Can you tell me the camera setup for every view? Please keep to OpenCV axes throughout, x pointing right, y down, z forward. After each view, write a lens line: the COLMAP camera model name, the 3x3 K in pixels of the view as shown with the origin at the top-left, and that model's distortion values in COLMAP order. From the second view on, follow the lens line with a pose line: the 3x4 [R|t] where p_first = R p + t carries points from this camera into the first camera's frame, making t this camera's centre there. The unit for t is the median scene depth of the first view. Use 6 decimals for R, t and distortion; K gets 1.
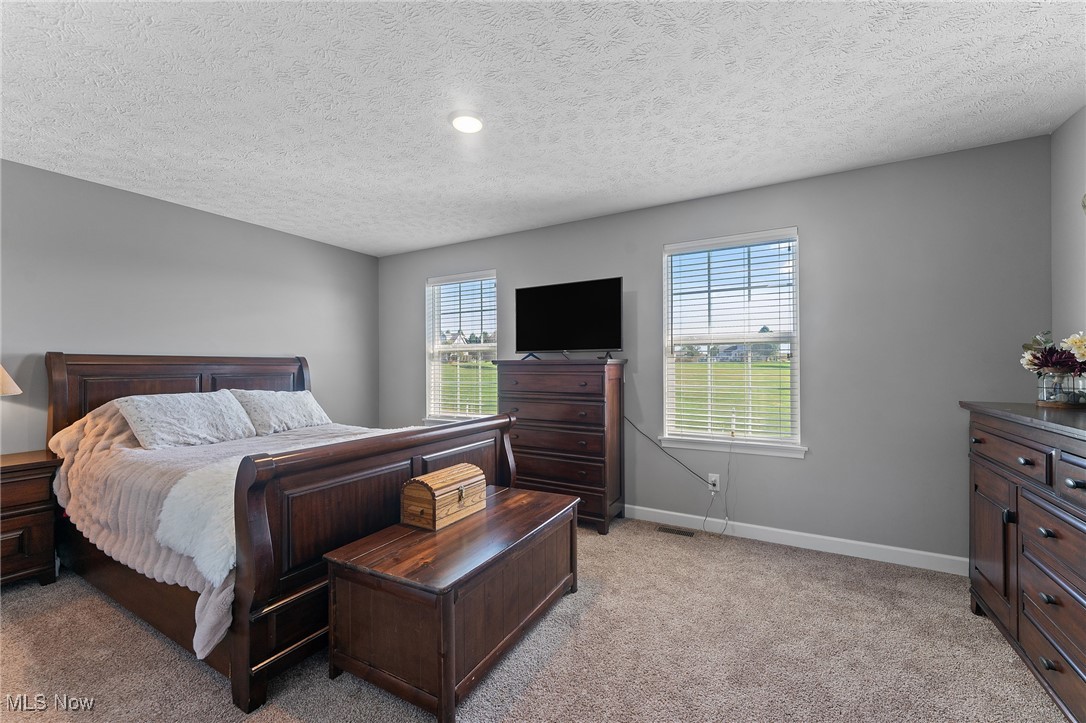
lens RADIAL K [[430.3, 0, 542.0], [0, 430.3, 364.8], [0, 0, 1]] dist [-0.000115, -0.000040]
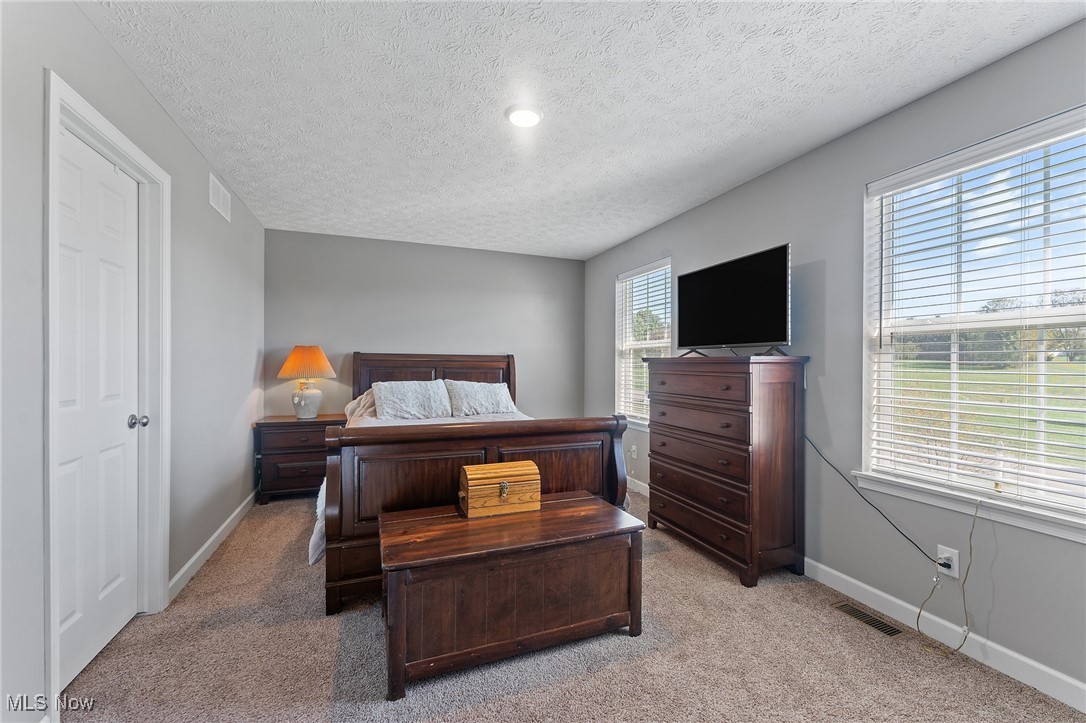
lens RADIAL K [[430.3, 0, 538.0], [0, 430.3, 363.8], [0, 0, 1]] dist [-0.000115, -0.000040]
pose [[0.775806, 0.010557, -0.630883, 0.312626], [-0.008715, 0.999944, 0.006017, -0.000939], [0.630911, 0.000830, 0.775854, 0.164015]]
